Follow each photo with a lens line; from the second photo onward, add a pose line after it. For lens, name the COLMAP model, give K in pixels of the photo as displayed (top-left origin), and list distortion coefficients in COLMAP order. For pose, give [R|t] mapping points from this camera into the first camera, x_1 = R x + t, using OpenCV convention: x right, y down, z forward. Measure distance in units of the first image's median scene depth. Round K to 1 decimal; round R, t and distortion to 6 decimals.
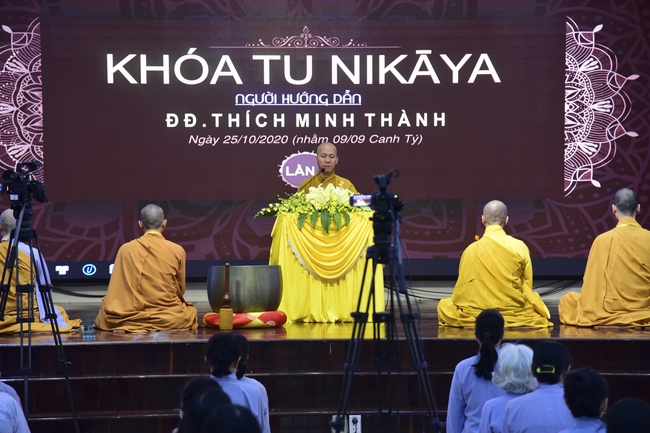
lens RADIAL K [[2269.4, 0, 322.1], [0, 2269.4, 219.6], [0, 0, 1]] dist [1.615954, 0.000000]
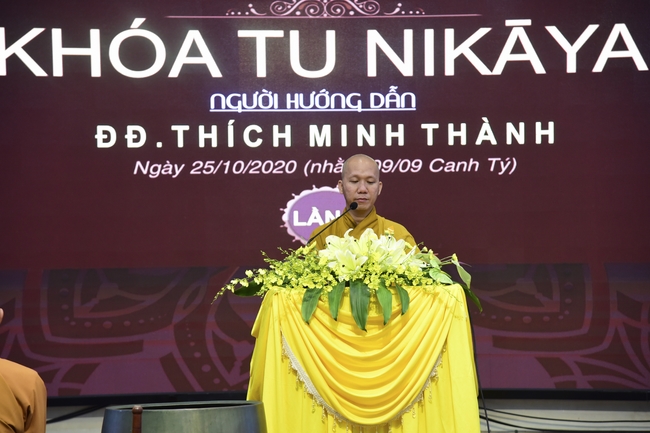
lens RADIAL K [[1781.7, 0, 327.1], [0, 1781.7, 221.6], [0, 0, 1]] dist [0.878138, 0.000000]
pose [[0.999871, -0.006080, -0.014884, 0.000327], [0.005518, 0.999281, -0.037521, -0.002376], [0.015101, 0.037434, 0.999185, 0.520229]]
